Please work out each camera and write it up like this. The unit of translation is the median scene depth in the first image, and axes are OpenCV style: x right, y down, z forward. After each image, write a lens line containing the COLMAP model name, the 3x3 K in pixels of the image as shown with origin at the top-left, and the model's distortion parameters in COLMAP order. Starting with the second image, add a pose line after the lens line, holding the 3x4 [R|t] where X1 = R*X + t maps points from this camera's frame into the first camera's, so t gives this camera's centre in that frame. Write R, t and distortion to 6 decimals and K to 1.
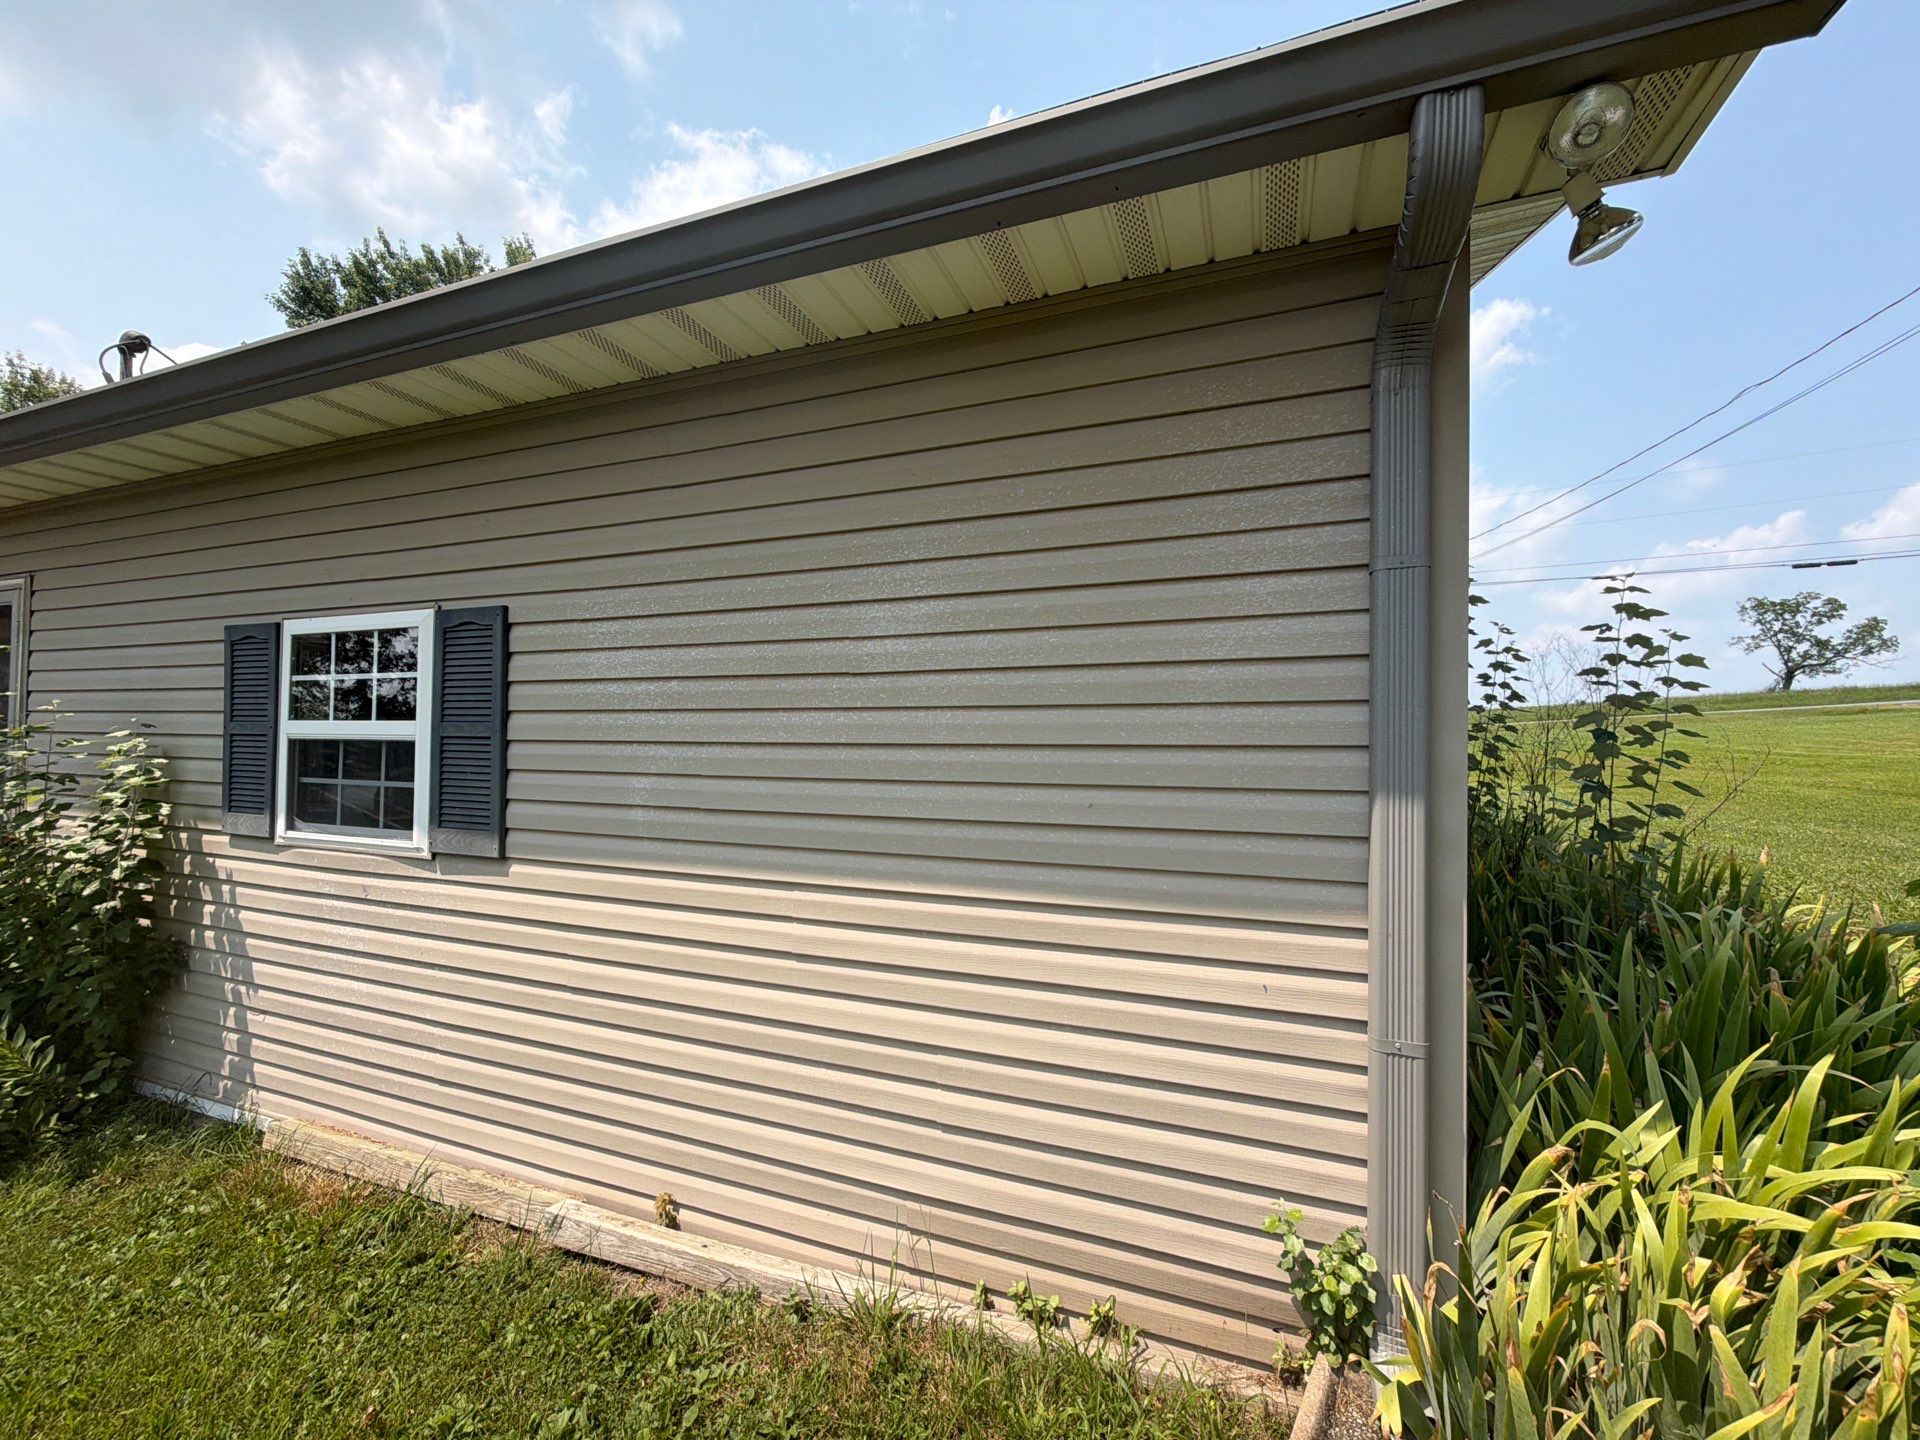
lens RADIAL K [[746.6, 0, 966.8], [0, 746.6, 718.4], [0, 0, 1]] dist [-0.002391, -0.000423]
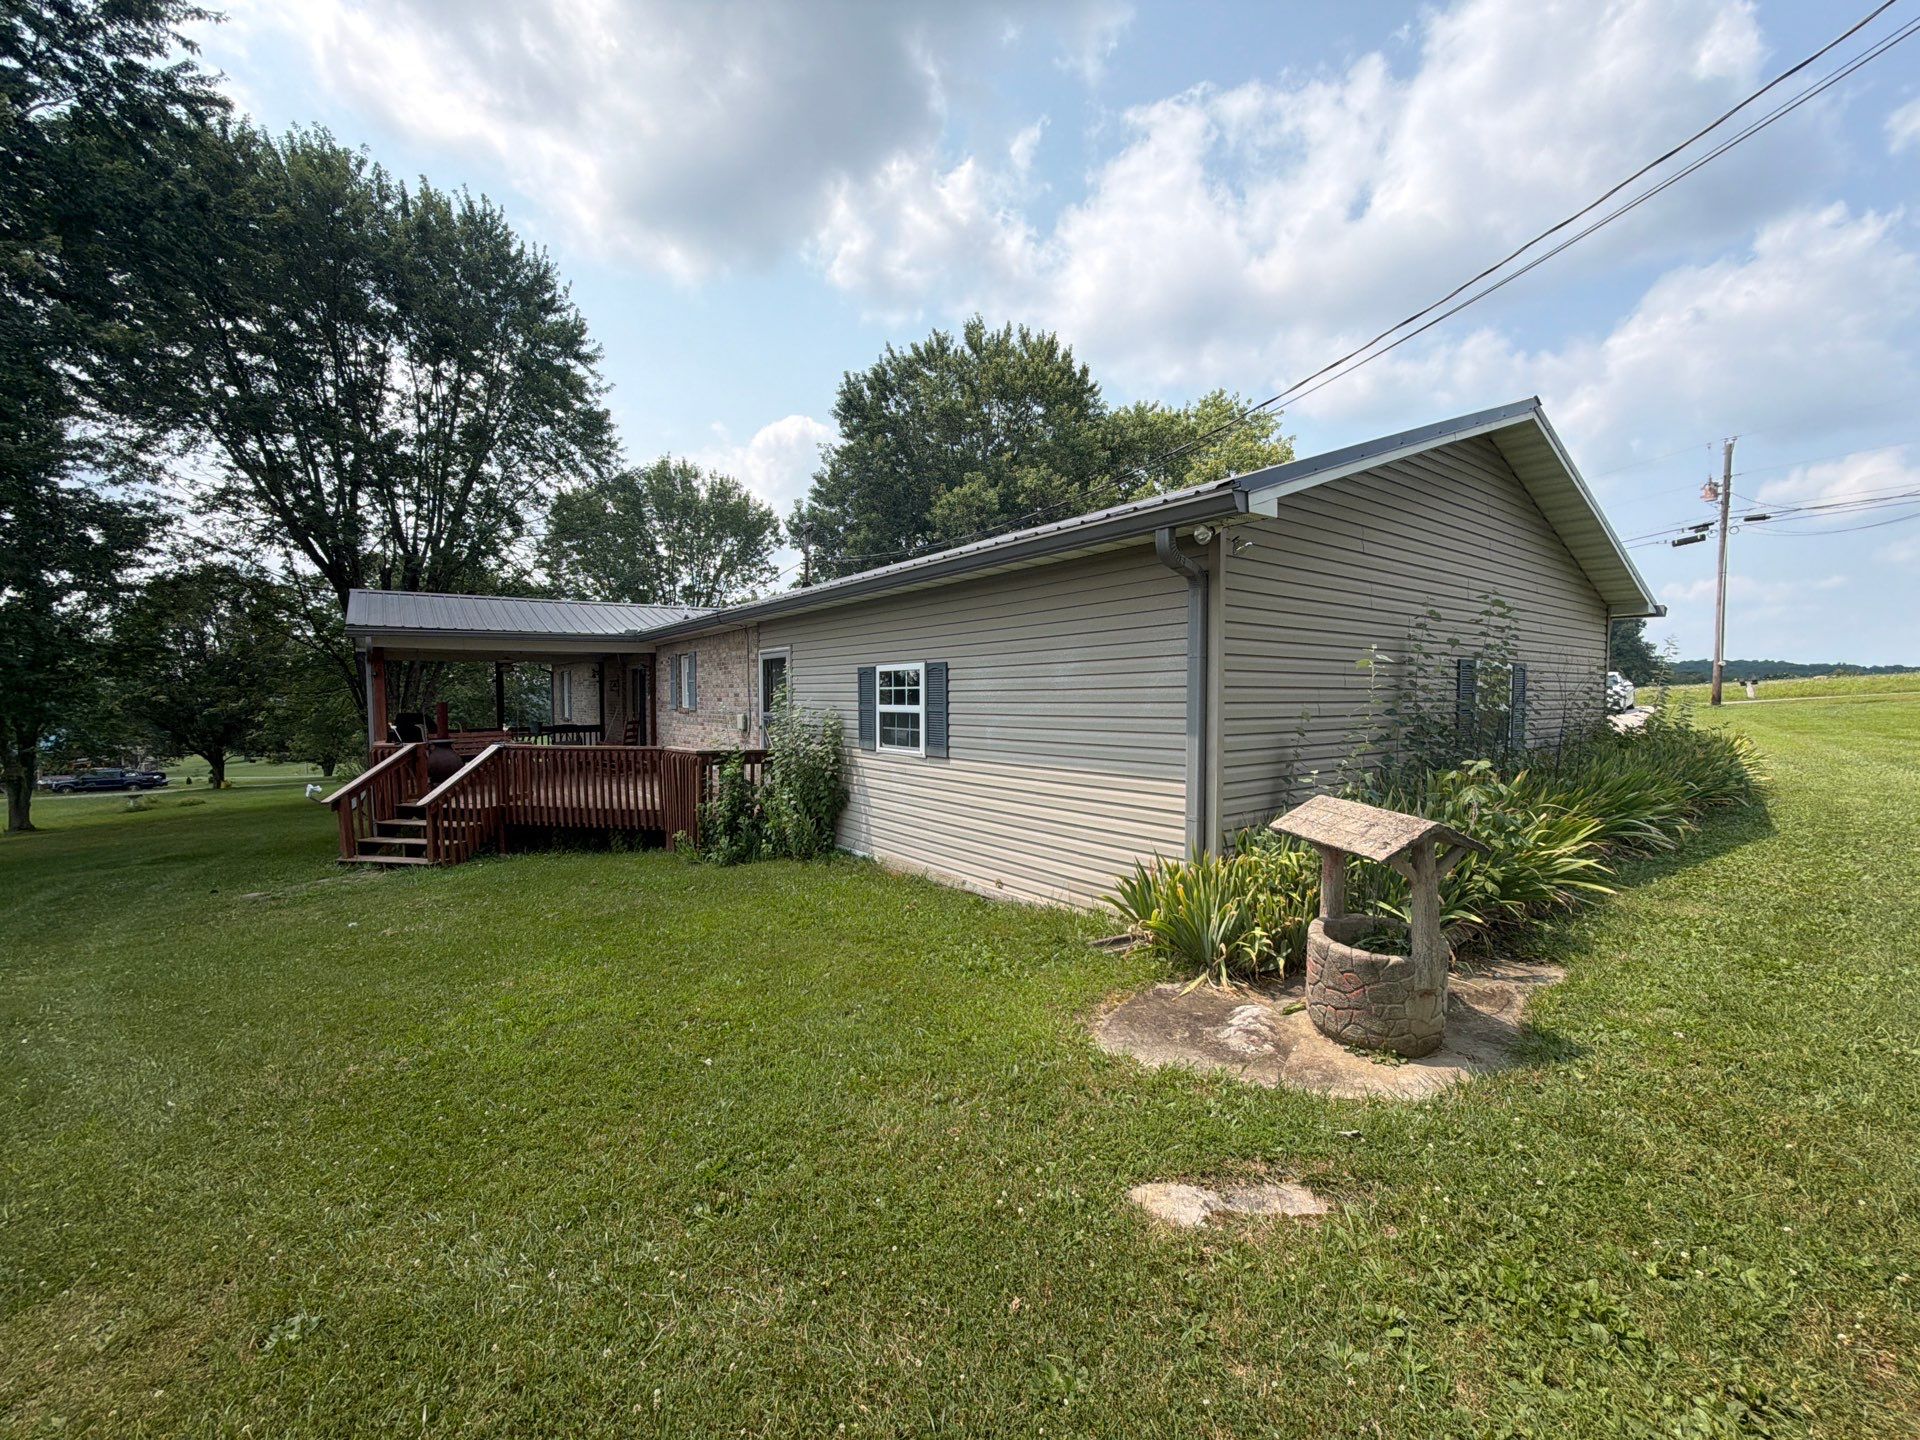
lens RADIAL K [[766.6, 0, 960.0], [0, 766.6, 720.0], [0, 0, 1]] dist [0.002503, -0.002653]
pose [[0.837257, 0.007279, -0.546761, 0.774025], [0.020094, 0.998826, 0.044068, -0.055616], [0.546440, -0.047883, 0.836128, -1.068304]]
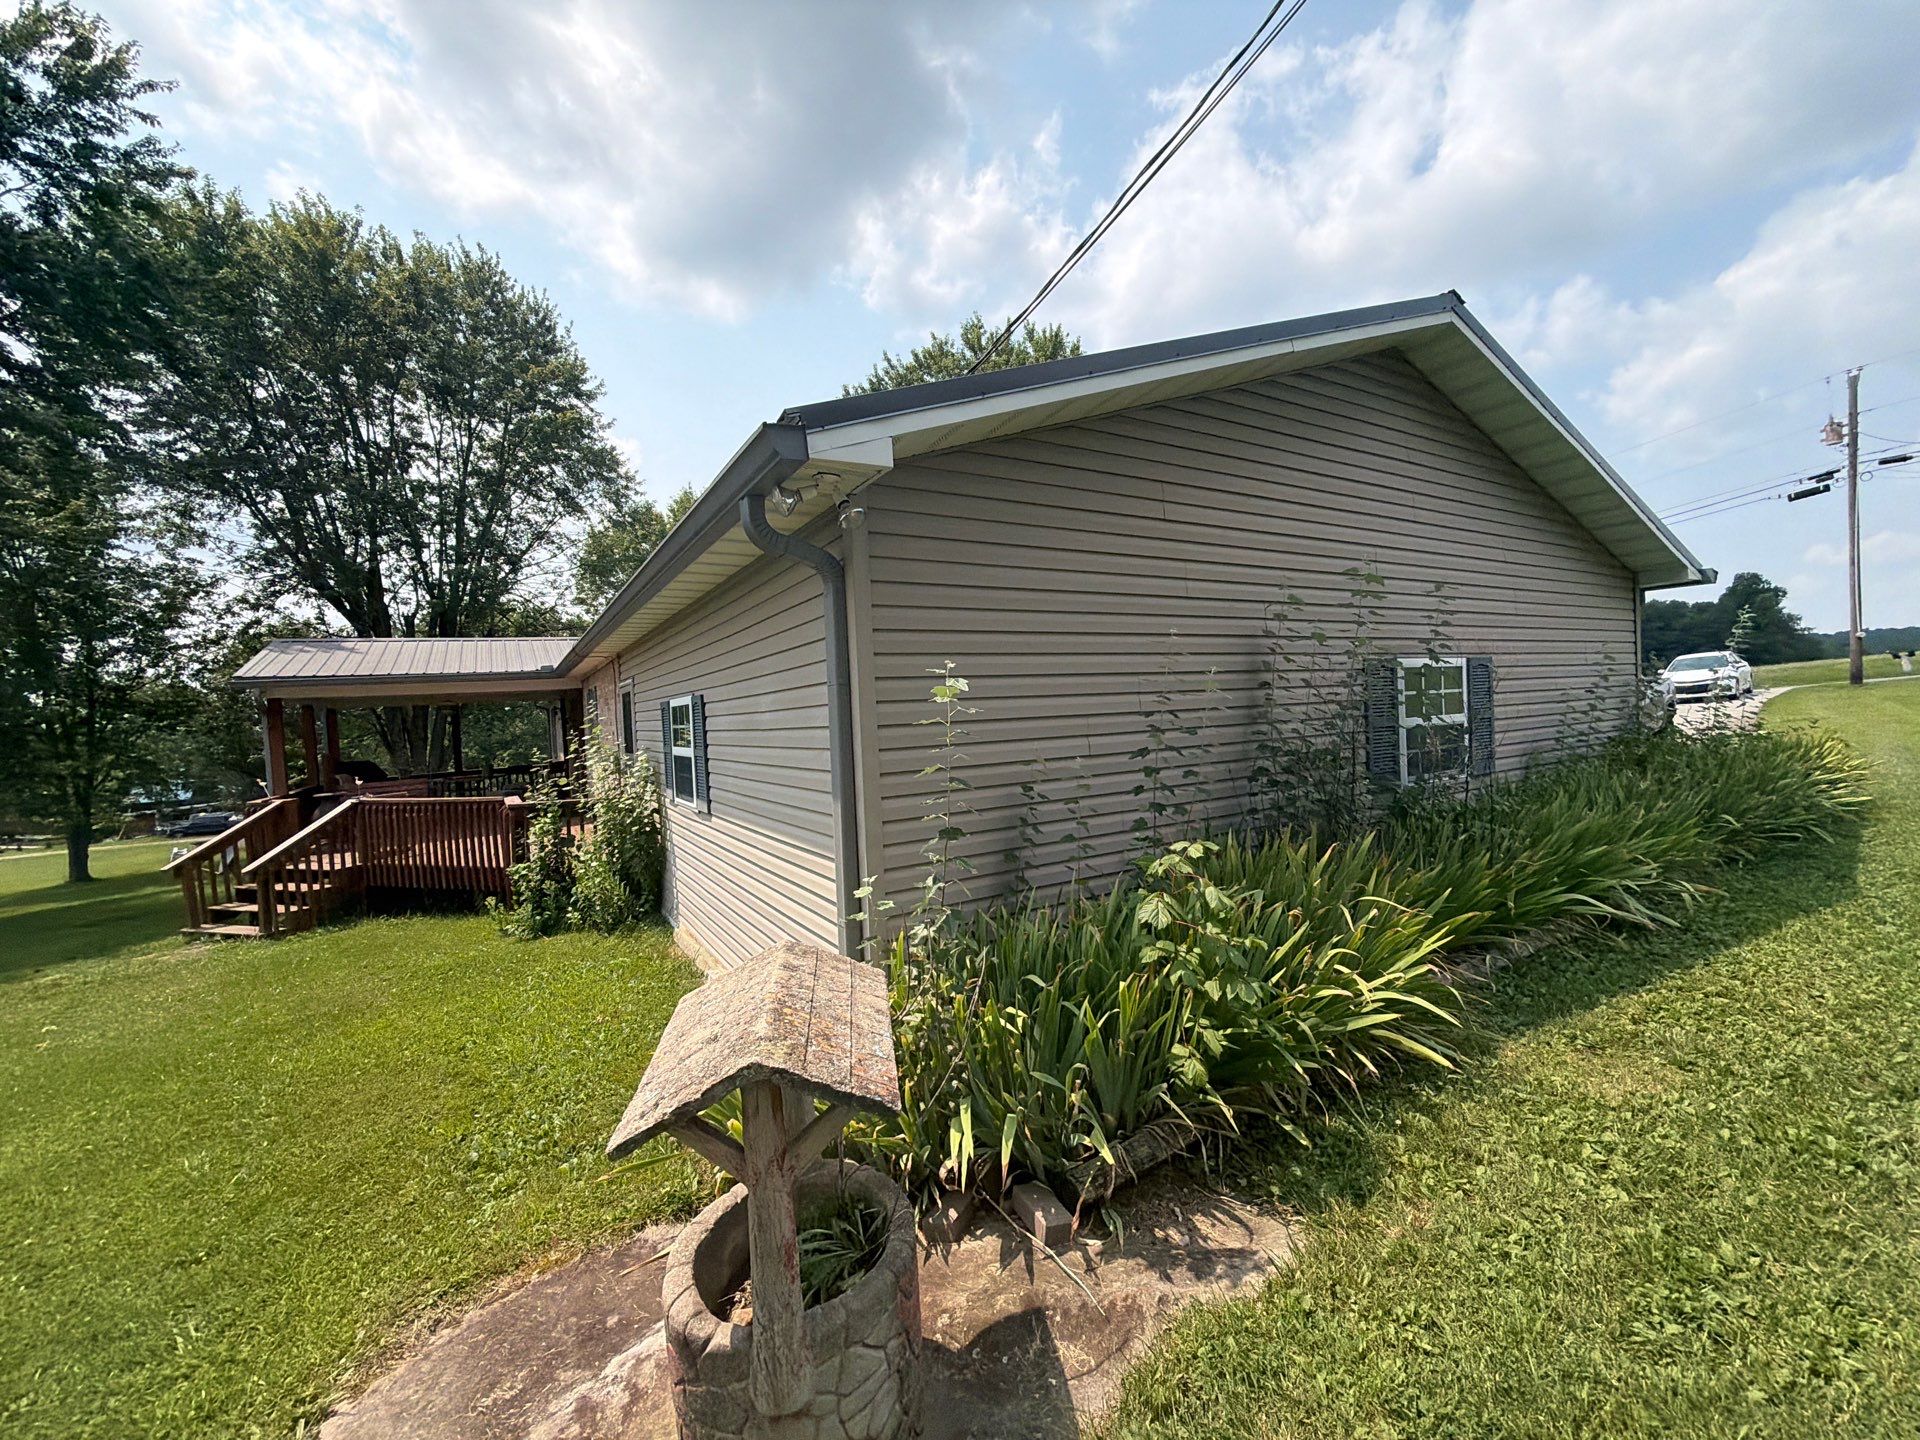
lens RADIAL K [[765.8, 0, 956.8], [0, 765.8, 722.7], [0, 0, 1]] dist [-0.001355, -0.000494]
pose [[0.775432, -0.035738, -0.630419, 1.088944], [0.067234, 0.997394, 0.026158, -0.068321], [0.627842, -0.062670, 0.775814, -0.285463]]
